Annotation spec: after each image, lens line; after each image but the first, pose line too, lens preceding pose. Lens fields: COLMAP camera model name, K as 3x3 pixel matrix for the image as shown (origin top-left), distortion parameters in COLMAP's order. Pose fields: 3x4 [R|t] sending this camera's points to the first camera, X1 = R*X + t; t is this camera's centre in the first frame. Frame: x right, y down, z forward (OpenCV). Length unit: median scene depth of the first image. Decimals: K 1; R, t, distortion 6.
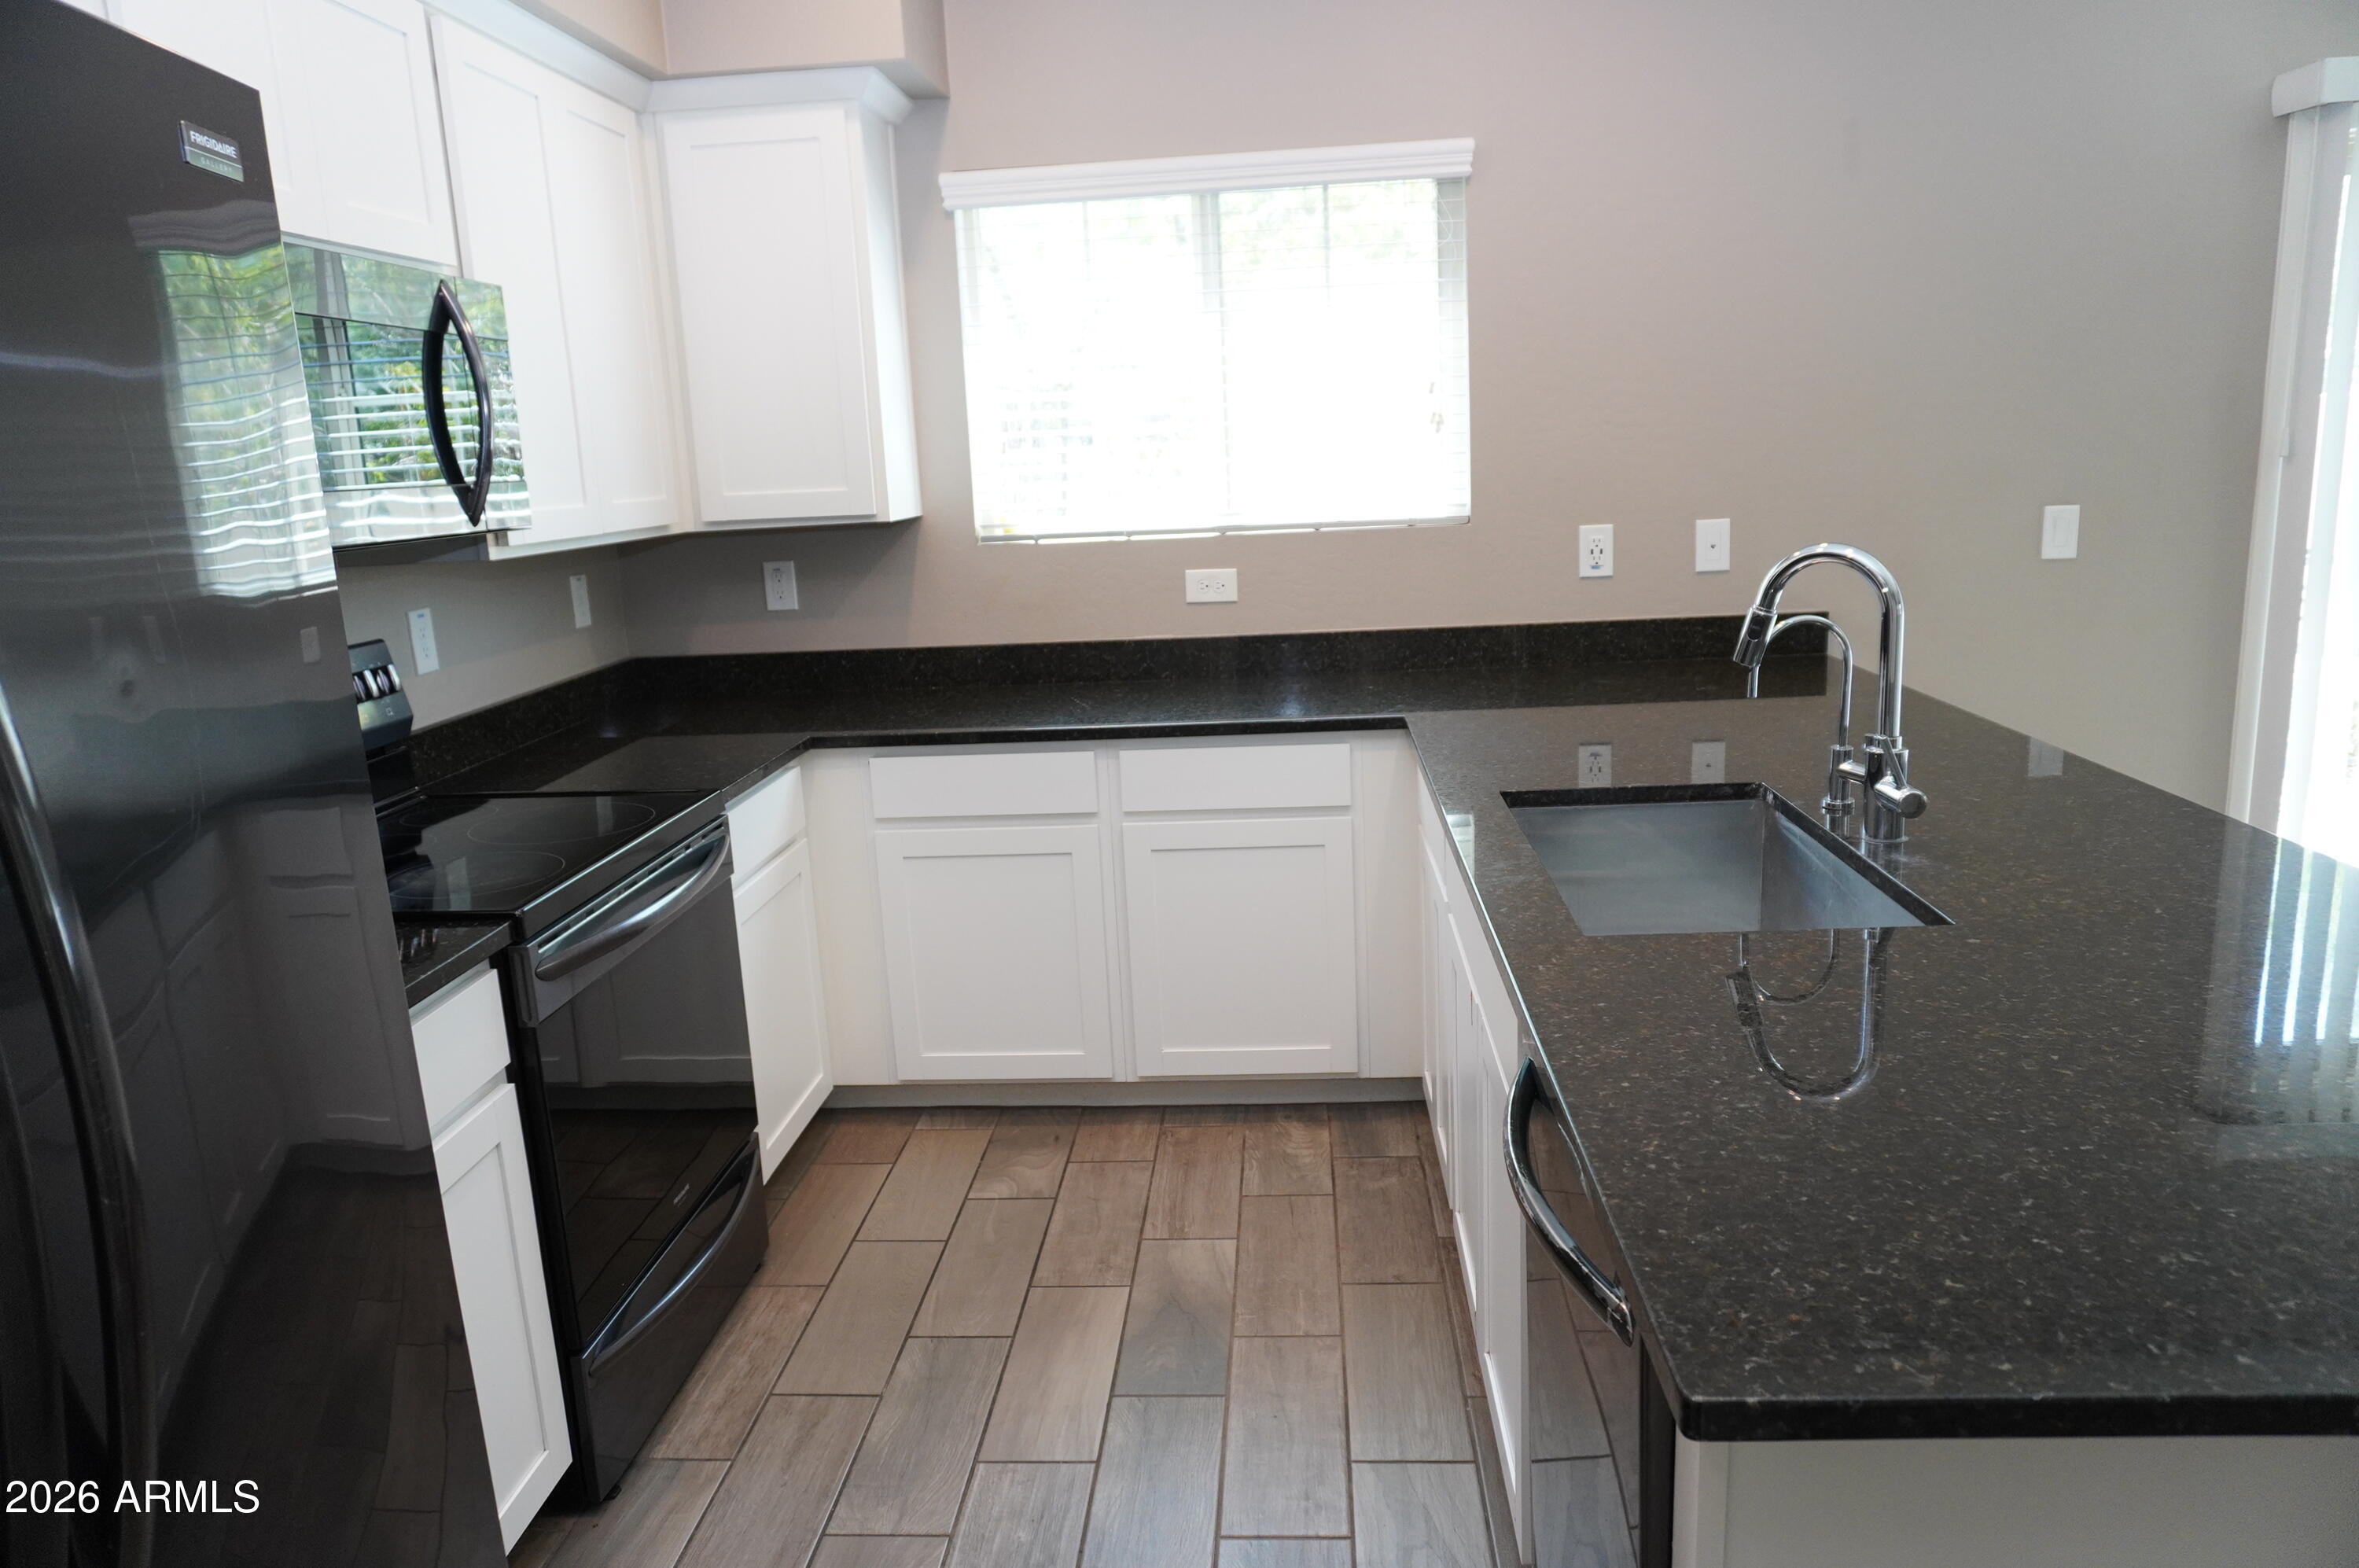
lens RADIAL K [[1570.3, 0, 1179.5], [0, 1570.3, 784.0], [0, 0, 1]] dist [-0.035285, 0.004569]
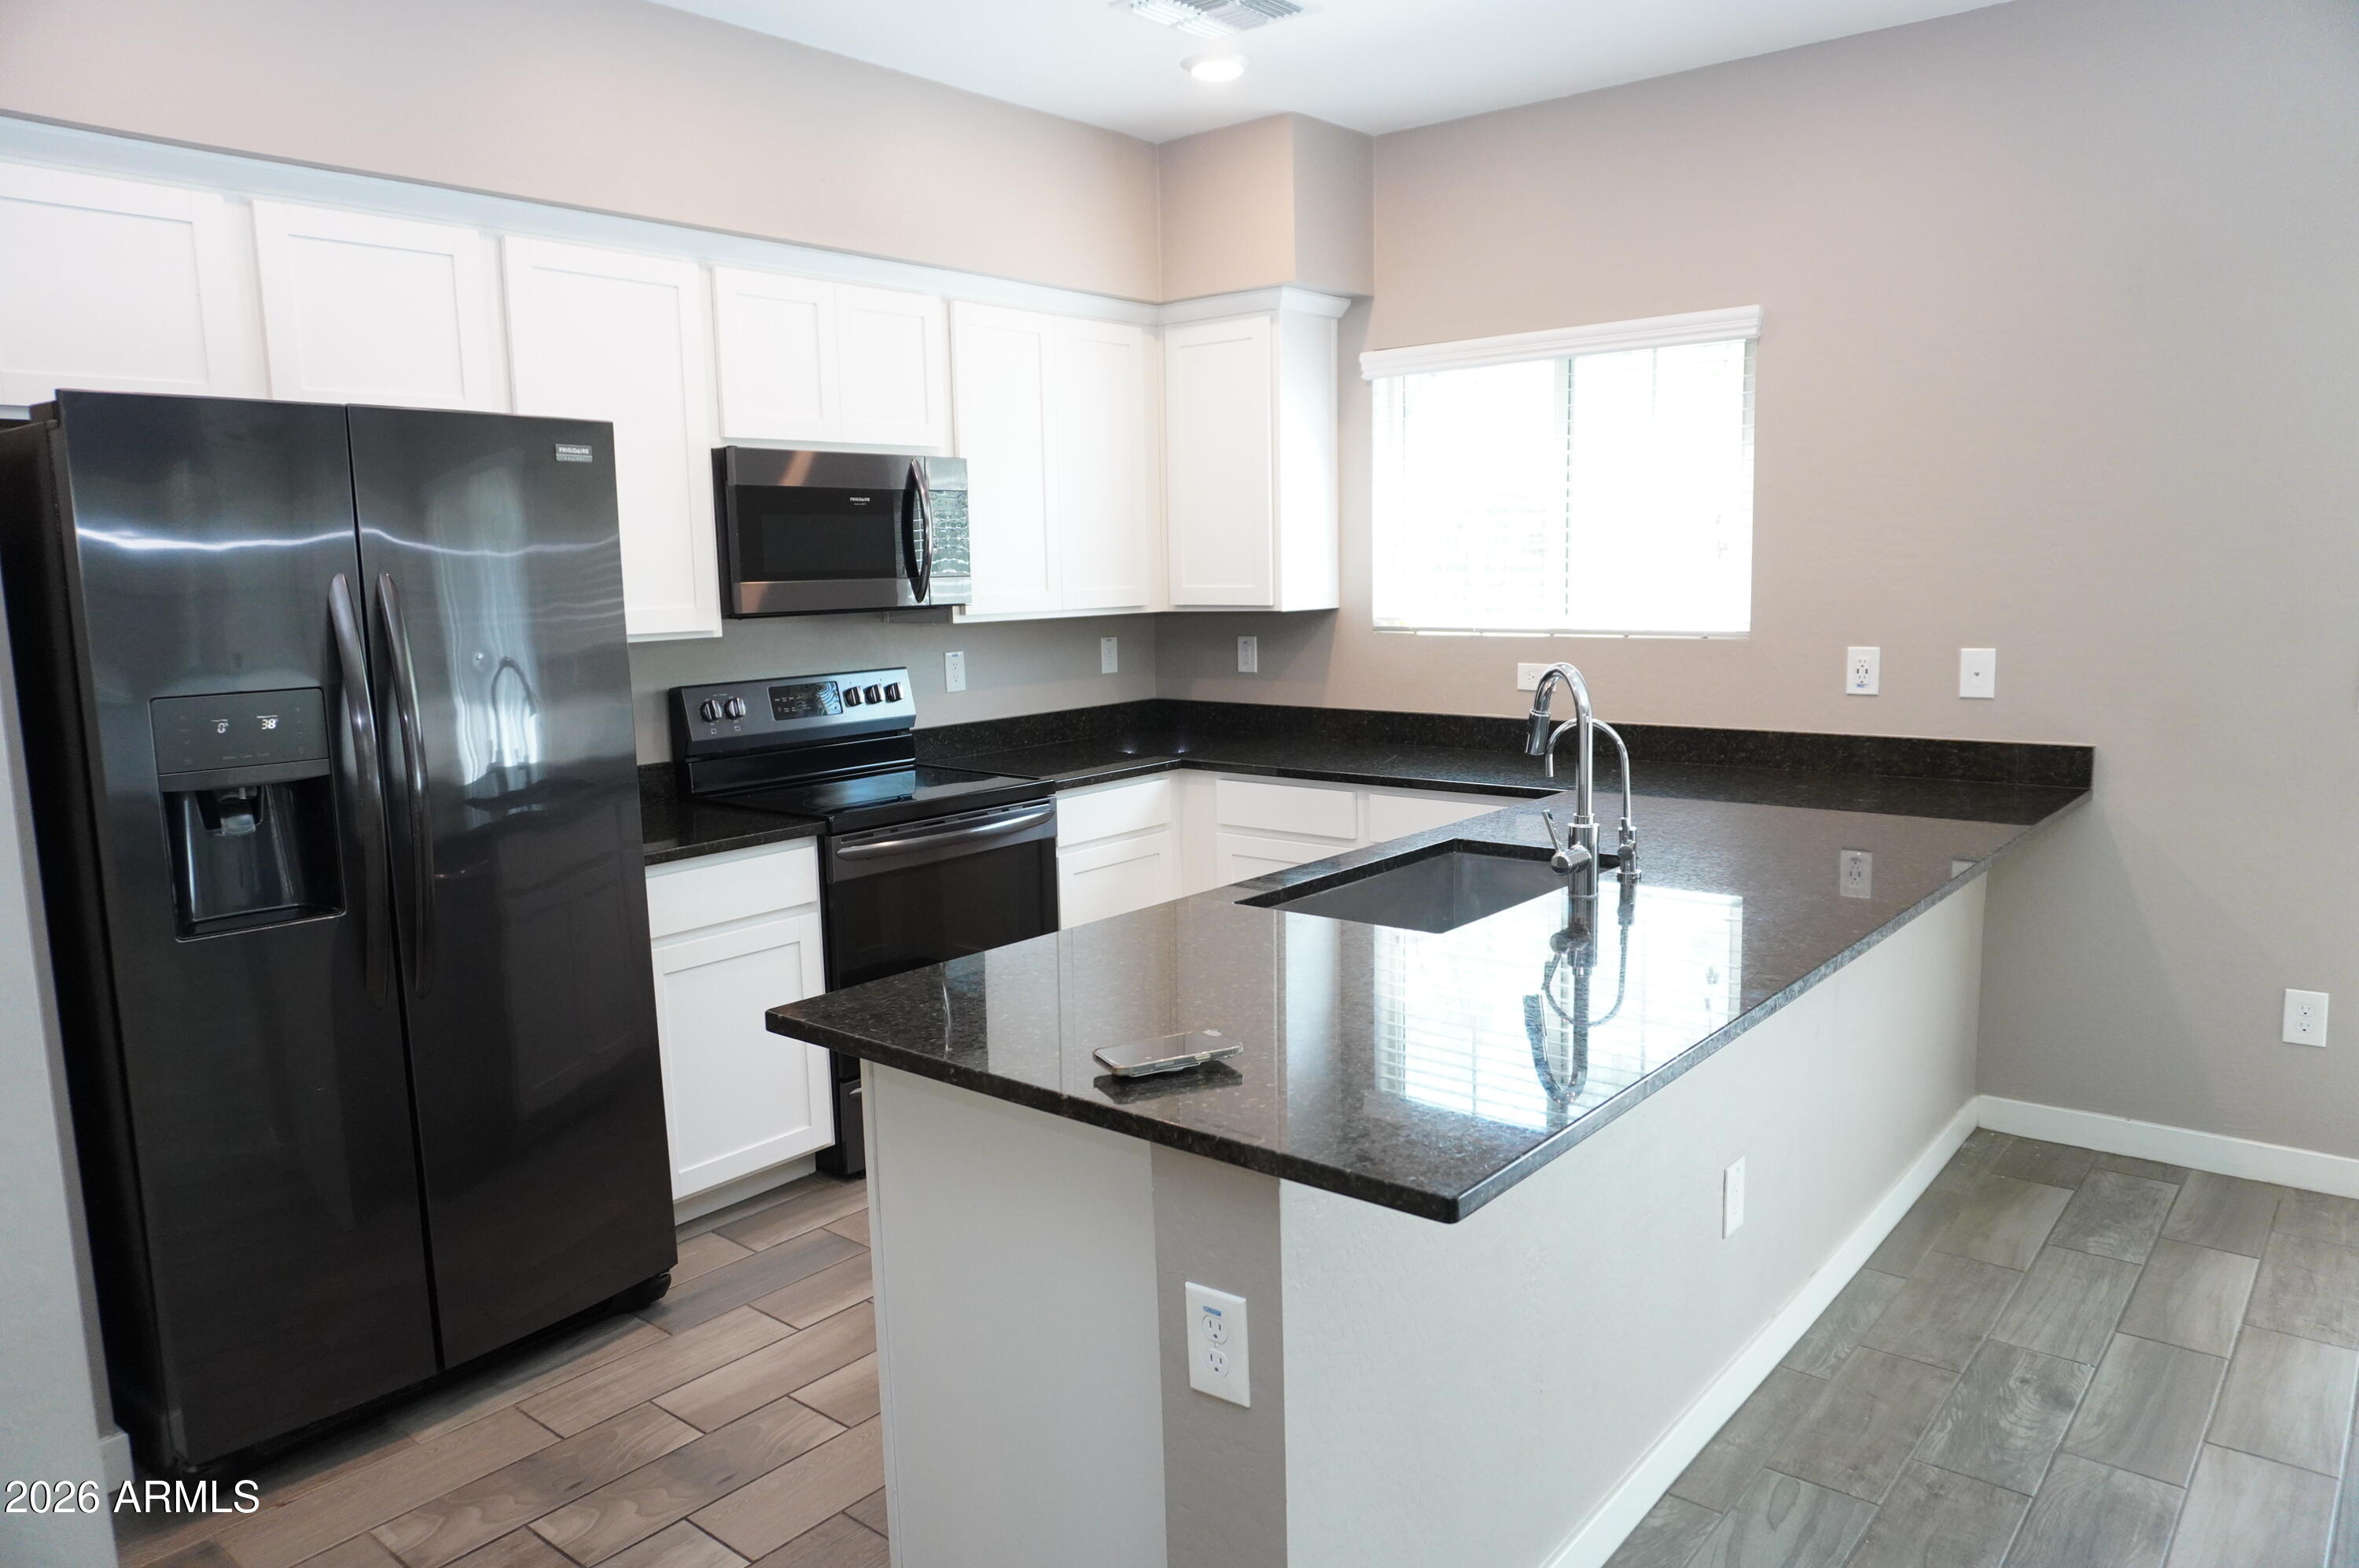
lens RADIAL K [[1570.3, 0, 1179.5], [0, 1570.3, 784.0], [0, 0, 1]] dist [-0.035285, 0.004569]
pose [[0.812054, 0.111039, -0.572920, 0.512023], [-0.138672, 0.990328, -0.004615, -0.001037], [0.566867, 0.083196, 0.819598, -0.143866]]
